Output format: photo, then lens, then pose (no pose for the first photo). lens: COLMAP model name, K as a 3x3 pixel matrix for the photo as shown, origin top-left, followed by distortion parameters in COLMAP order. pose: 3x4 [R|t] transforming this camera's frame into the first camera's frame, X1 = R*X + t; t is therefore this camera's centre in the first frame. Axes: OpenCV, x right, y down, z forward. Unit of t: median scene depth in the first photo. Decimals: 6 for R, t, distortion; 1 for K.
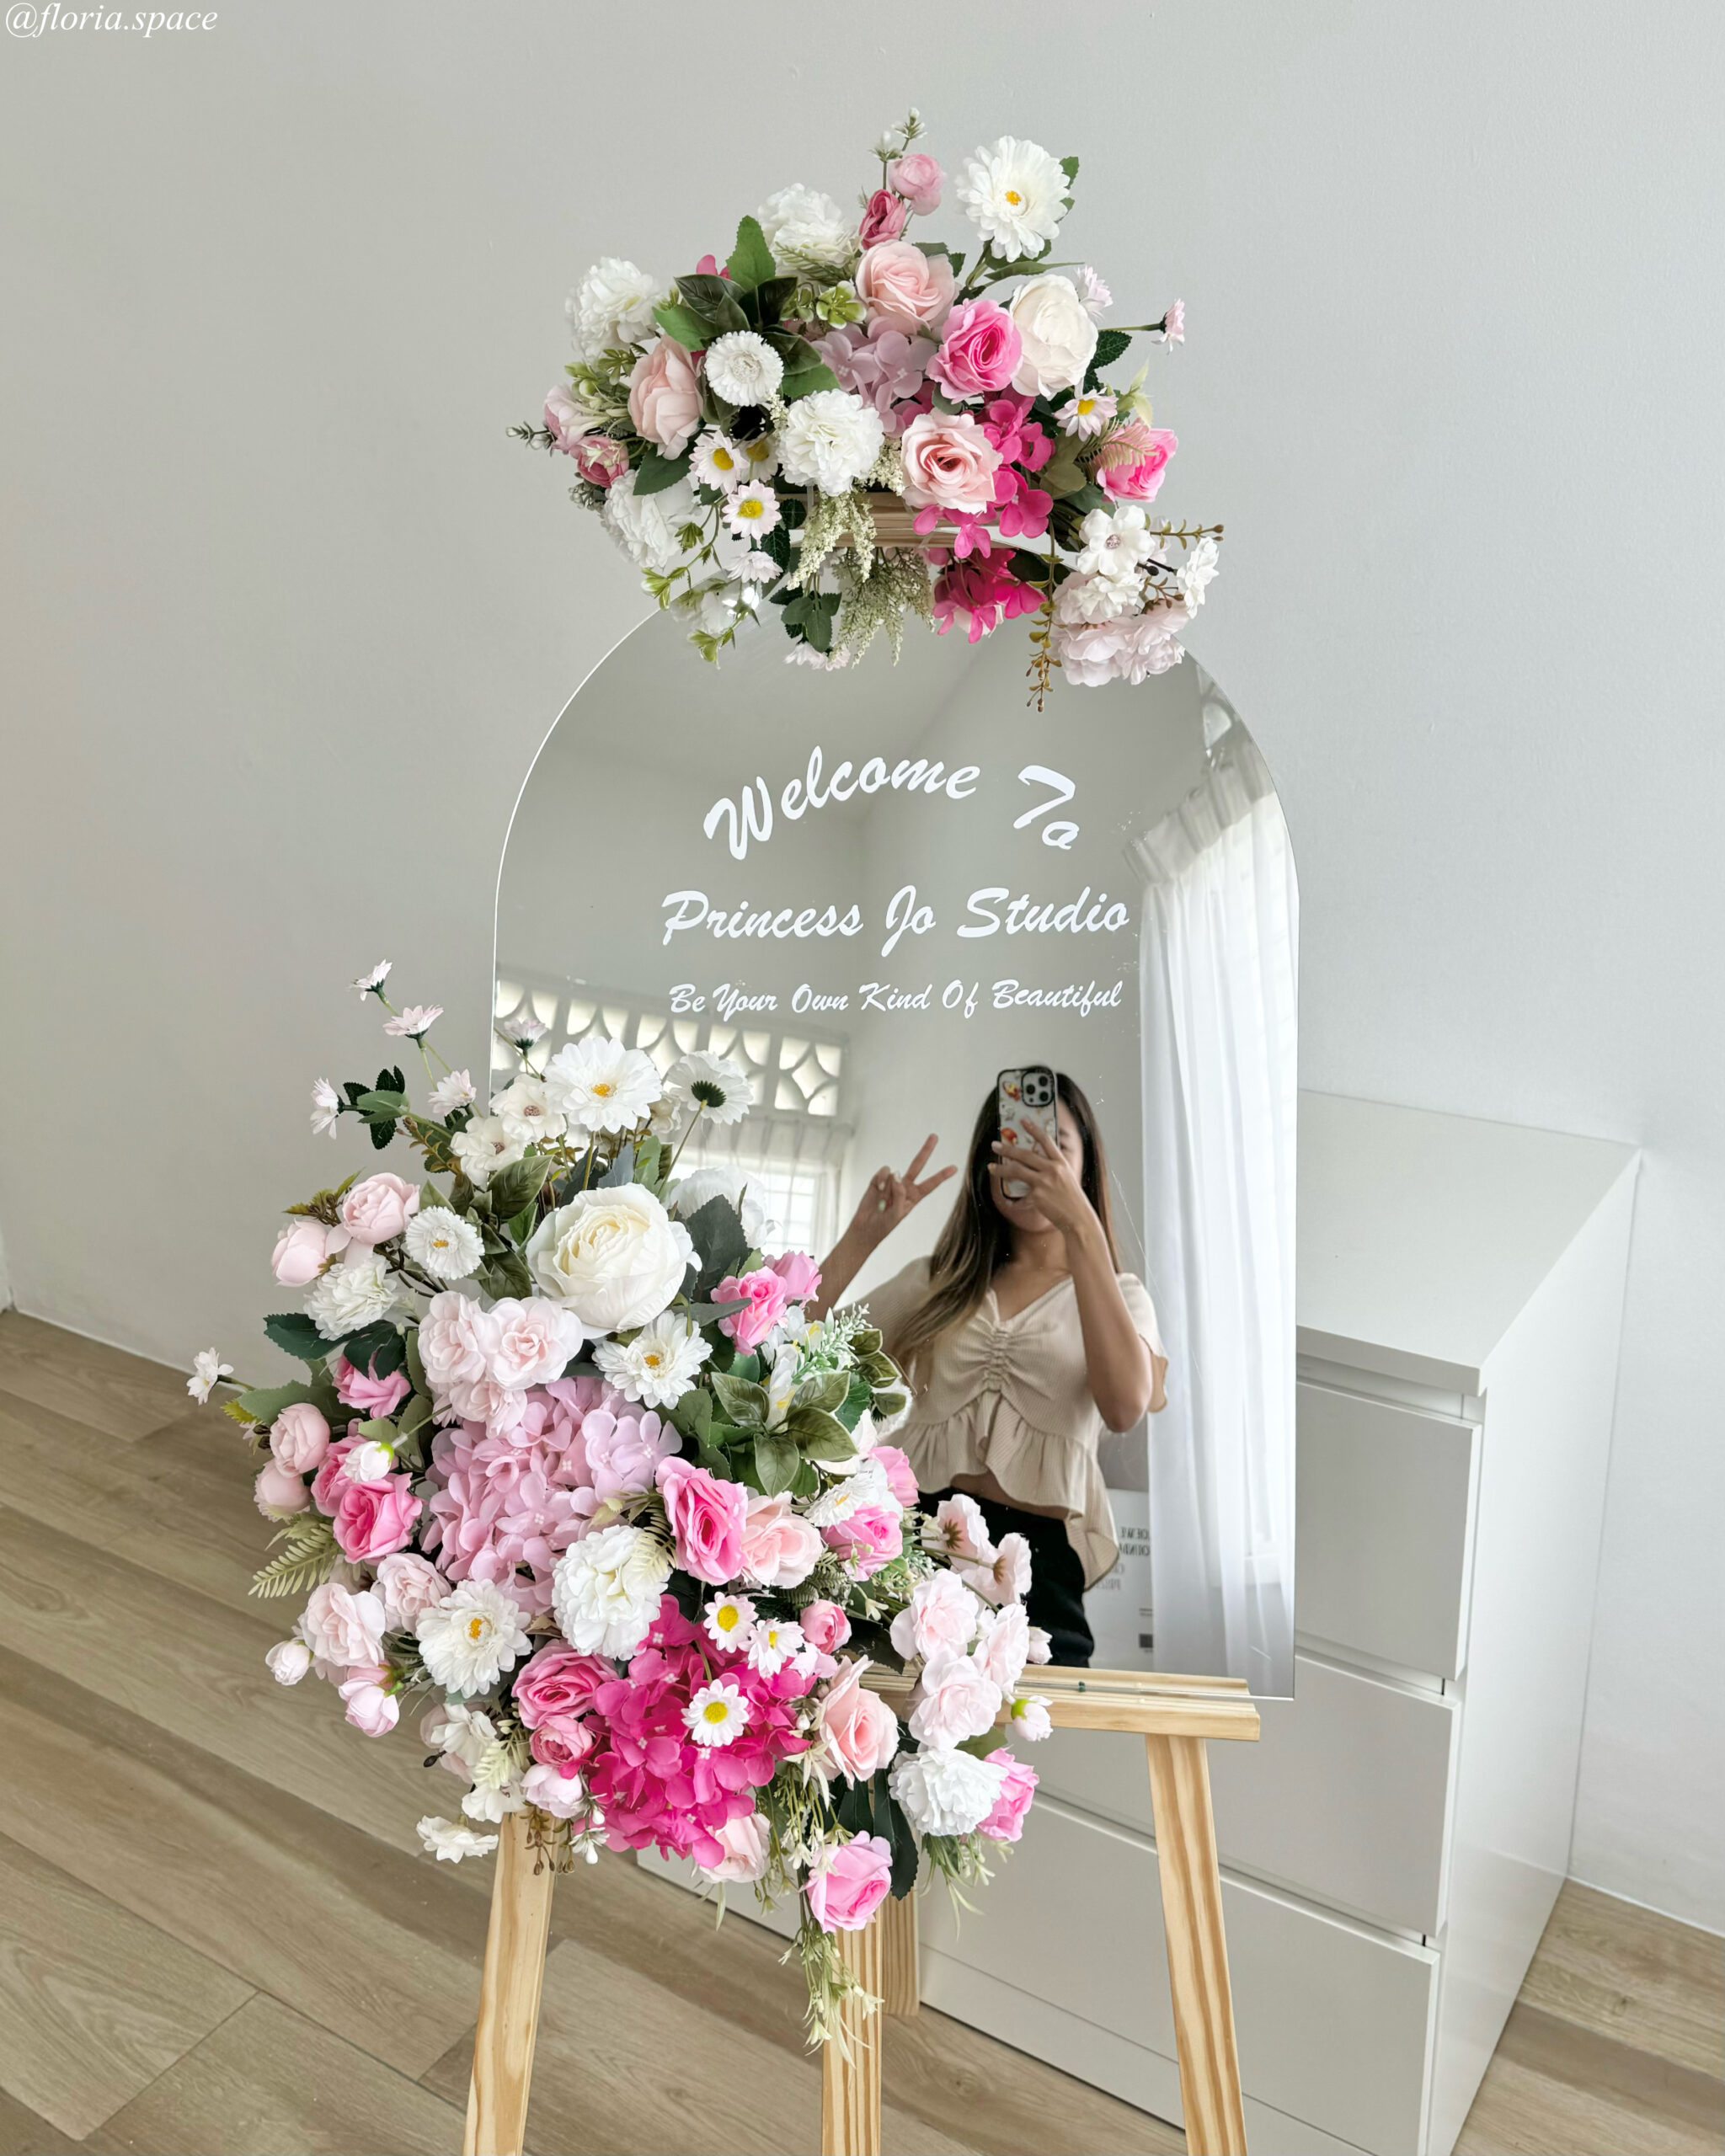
lens RADIAL K [[1873.8, 0, 859.1], [0, 1873.8, 1025.1], [0, 0, 1]] dist [0.181388, -0.428118]
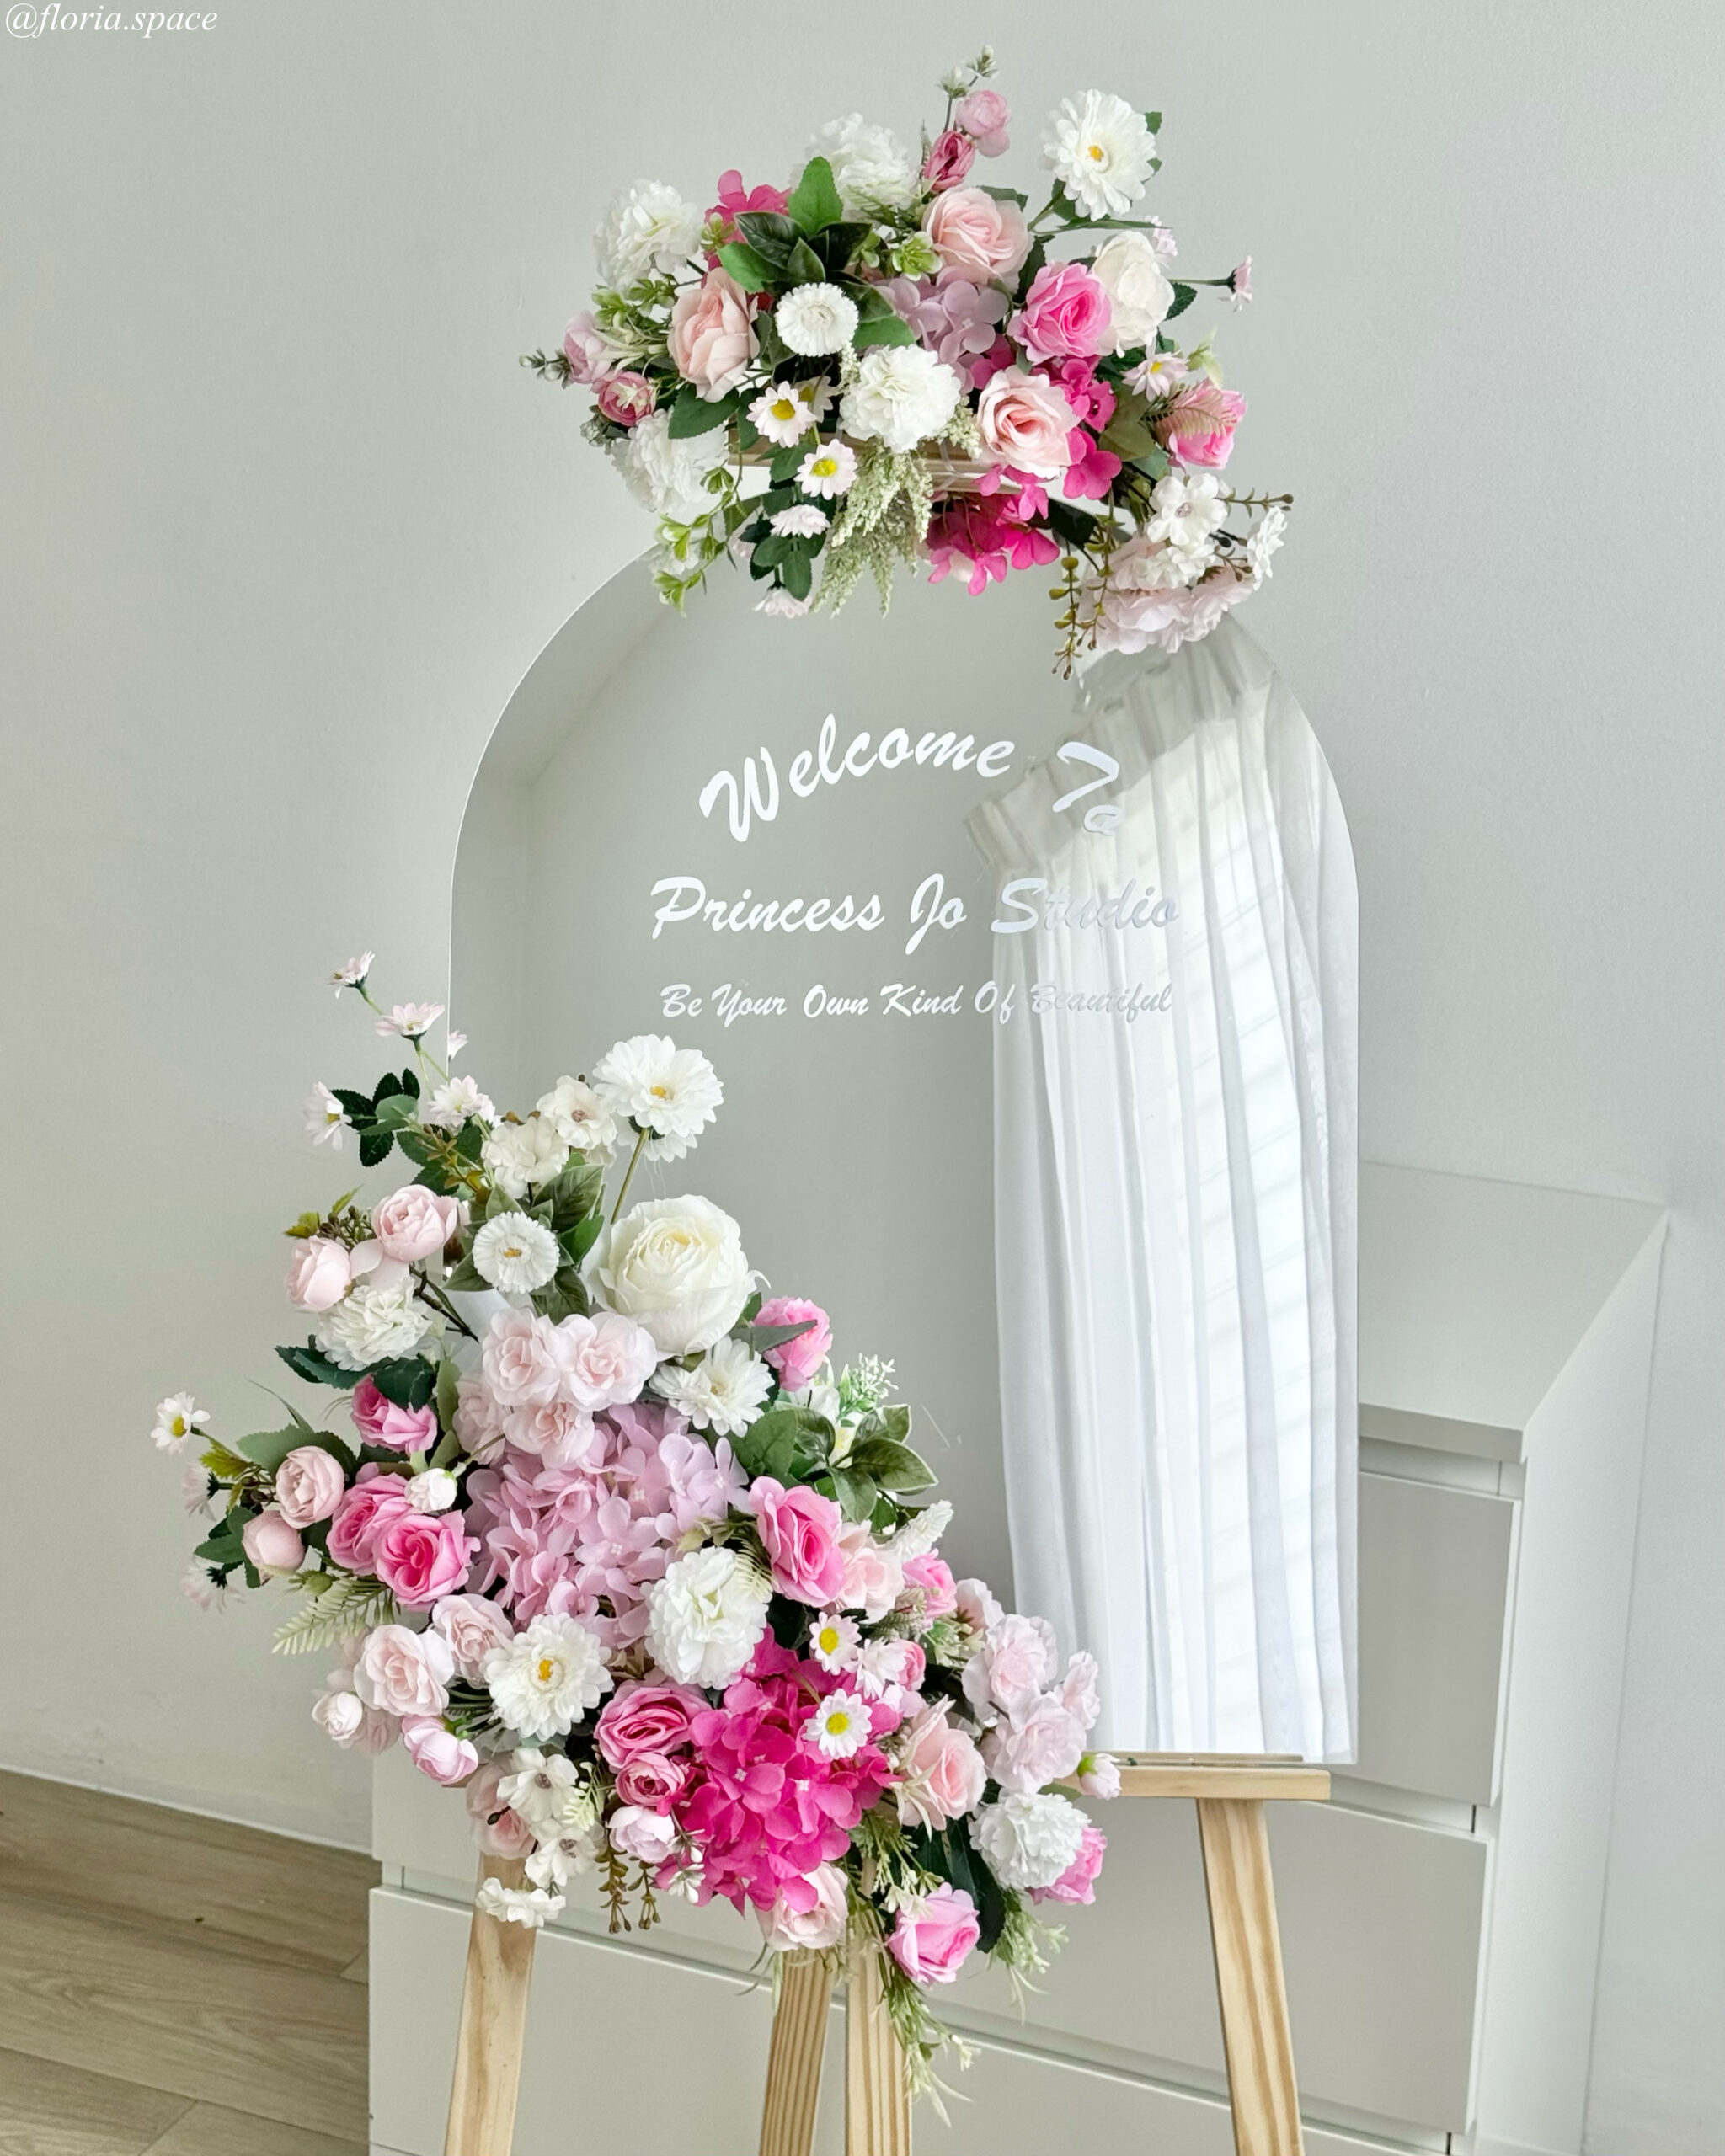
lens RADIAL K [[3458.7, 0, 862.5], [0, 3458.7, 1078.0], [0, 0, 1]] dist [0.126466, -0.009485]
pose [[0.980932, 0.002106, 0.194342, -0.365564], [0.001642, 0.999816, -0.019124, 0.059603], [-0.194346, 0.019079, 0.980747, -0.665060]]
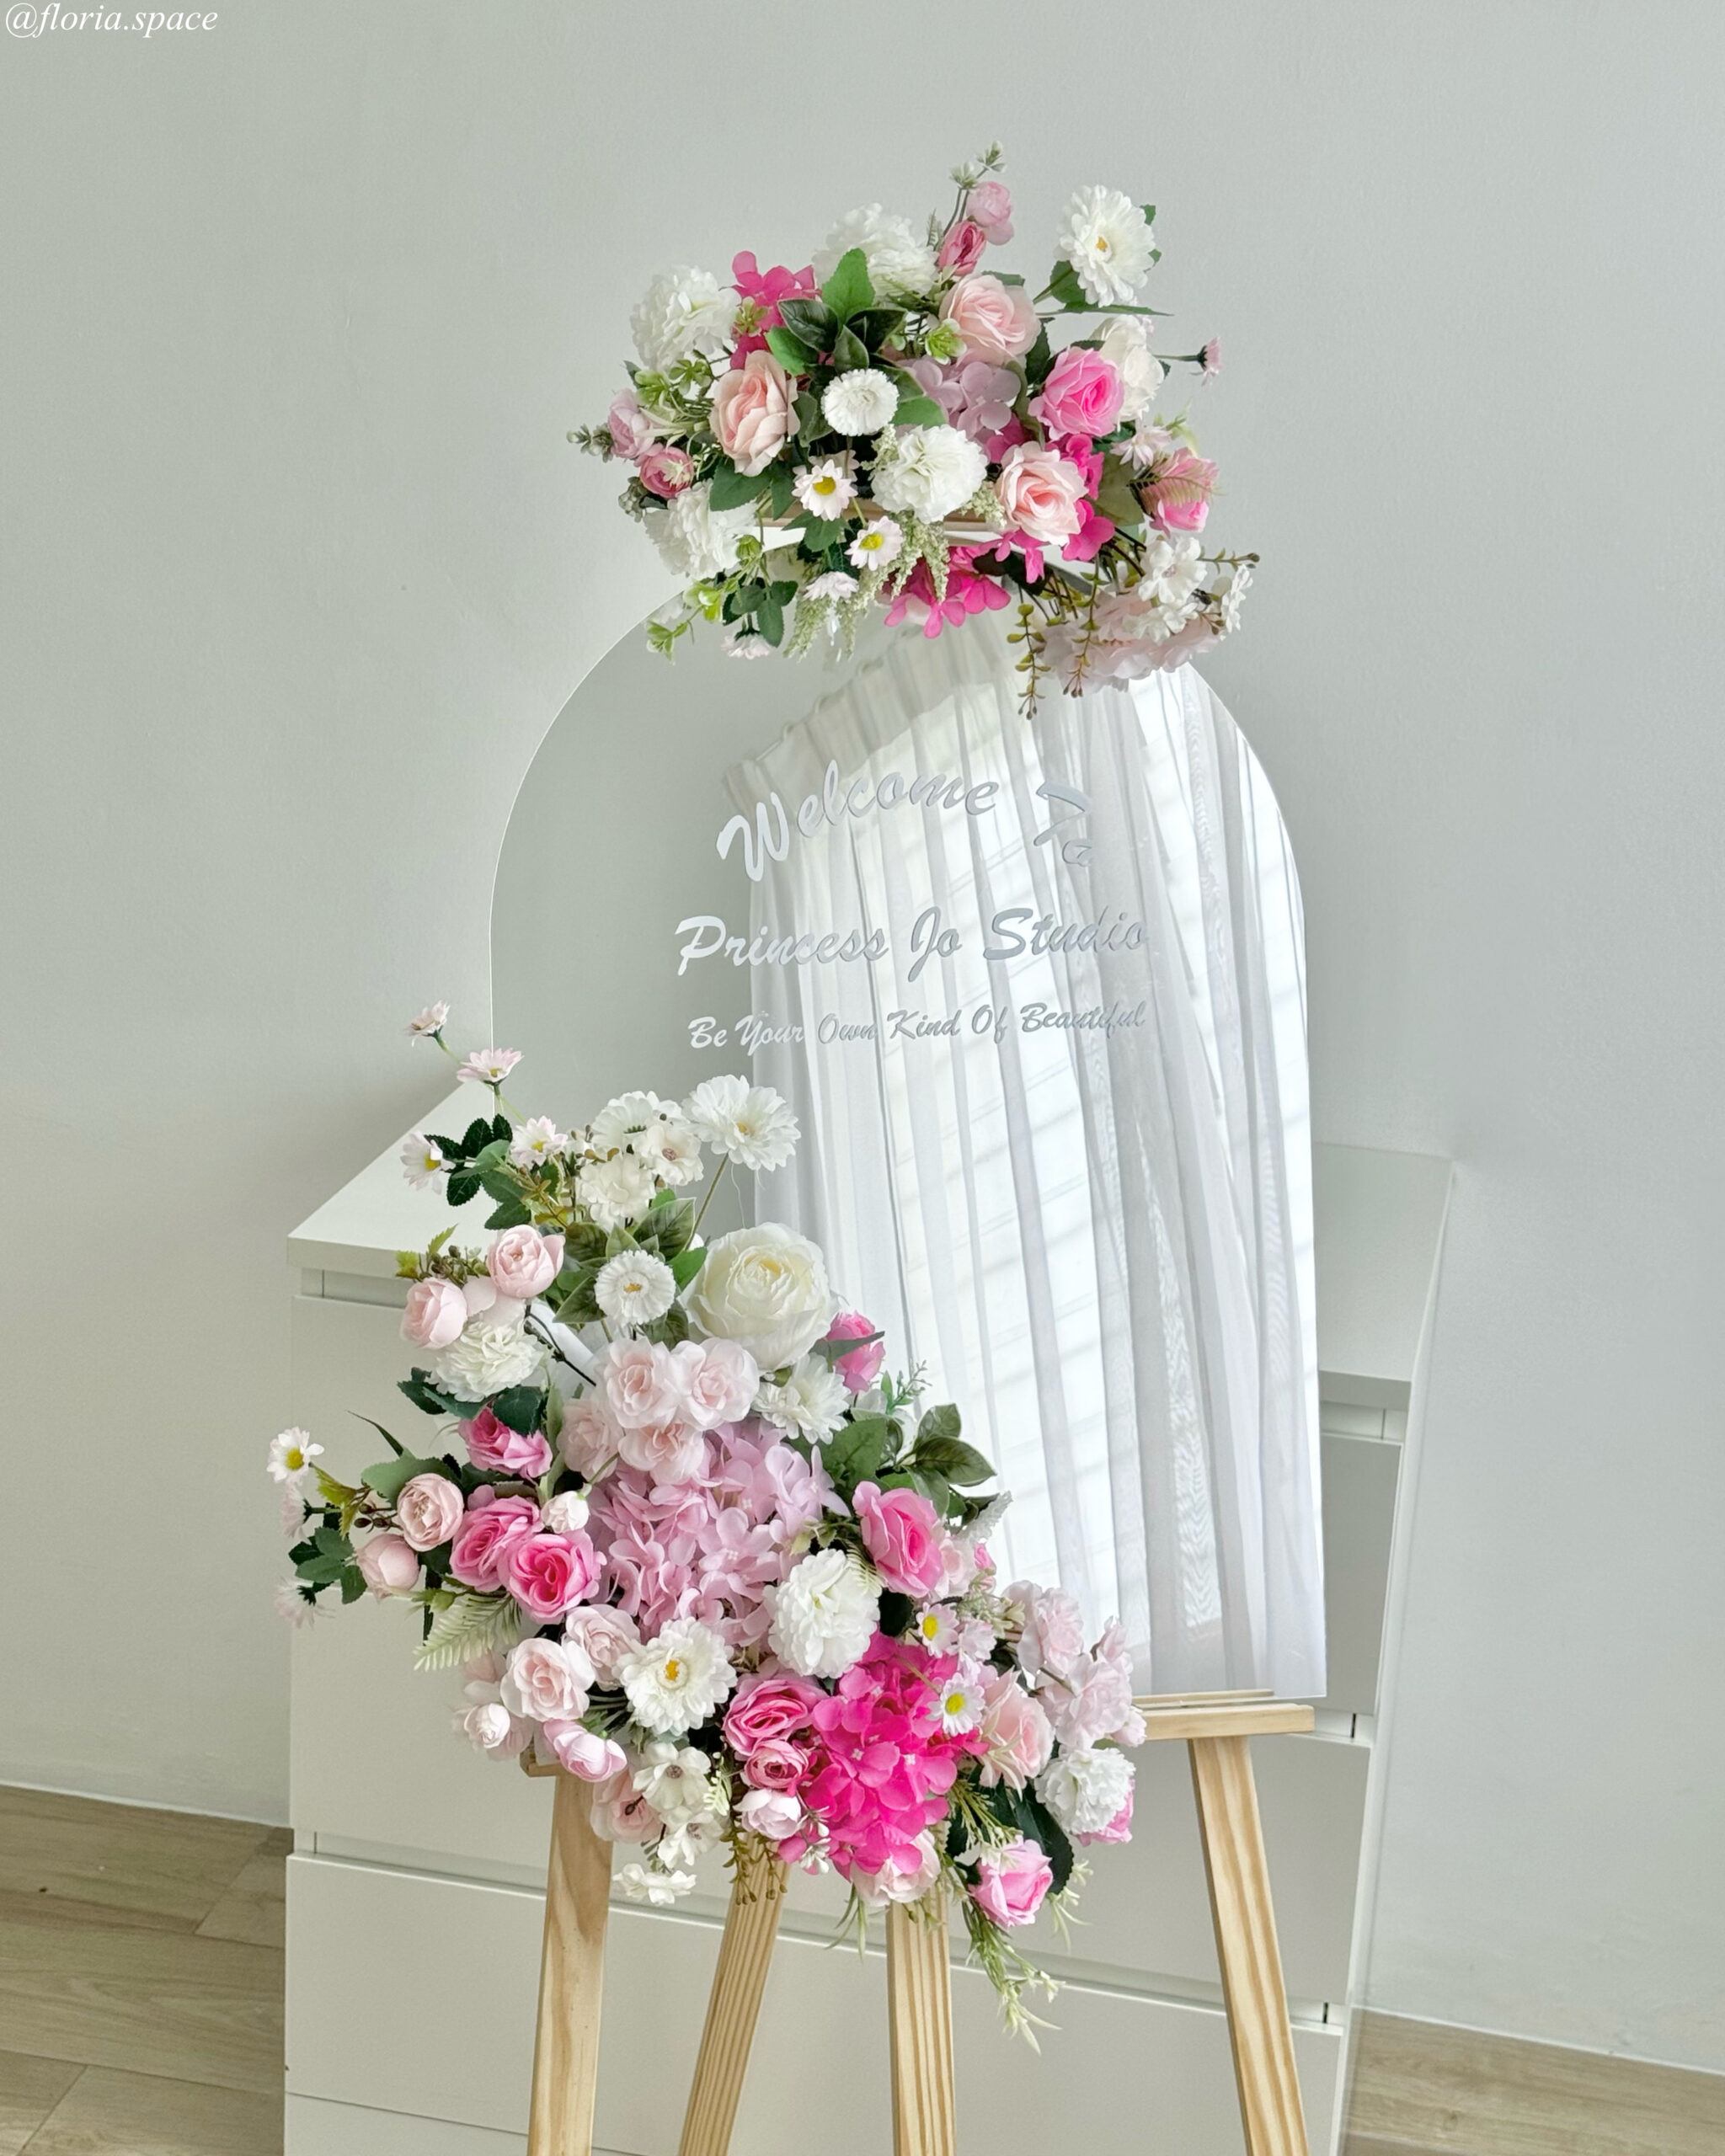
lens RADIAL K [[3356.4, 0, 868.6], [0, 3356.4, 1128.5], [0, 0, 1]] dist [0.125291, 0.005754]
pose [[0.932078, -0.043016, 0.359695, -0.703377], [0.033699, 0.998915, 0.032136, -0.019885], [-0.360688, -0.017831, 0.932516, -0.656084]]
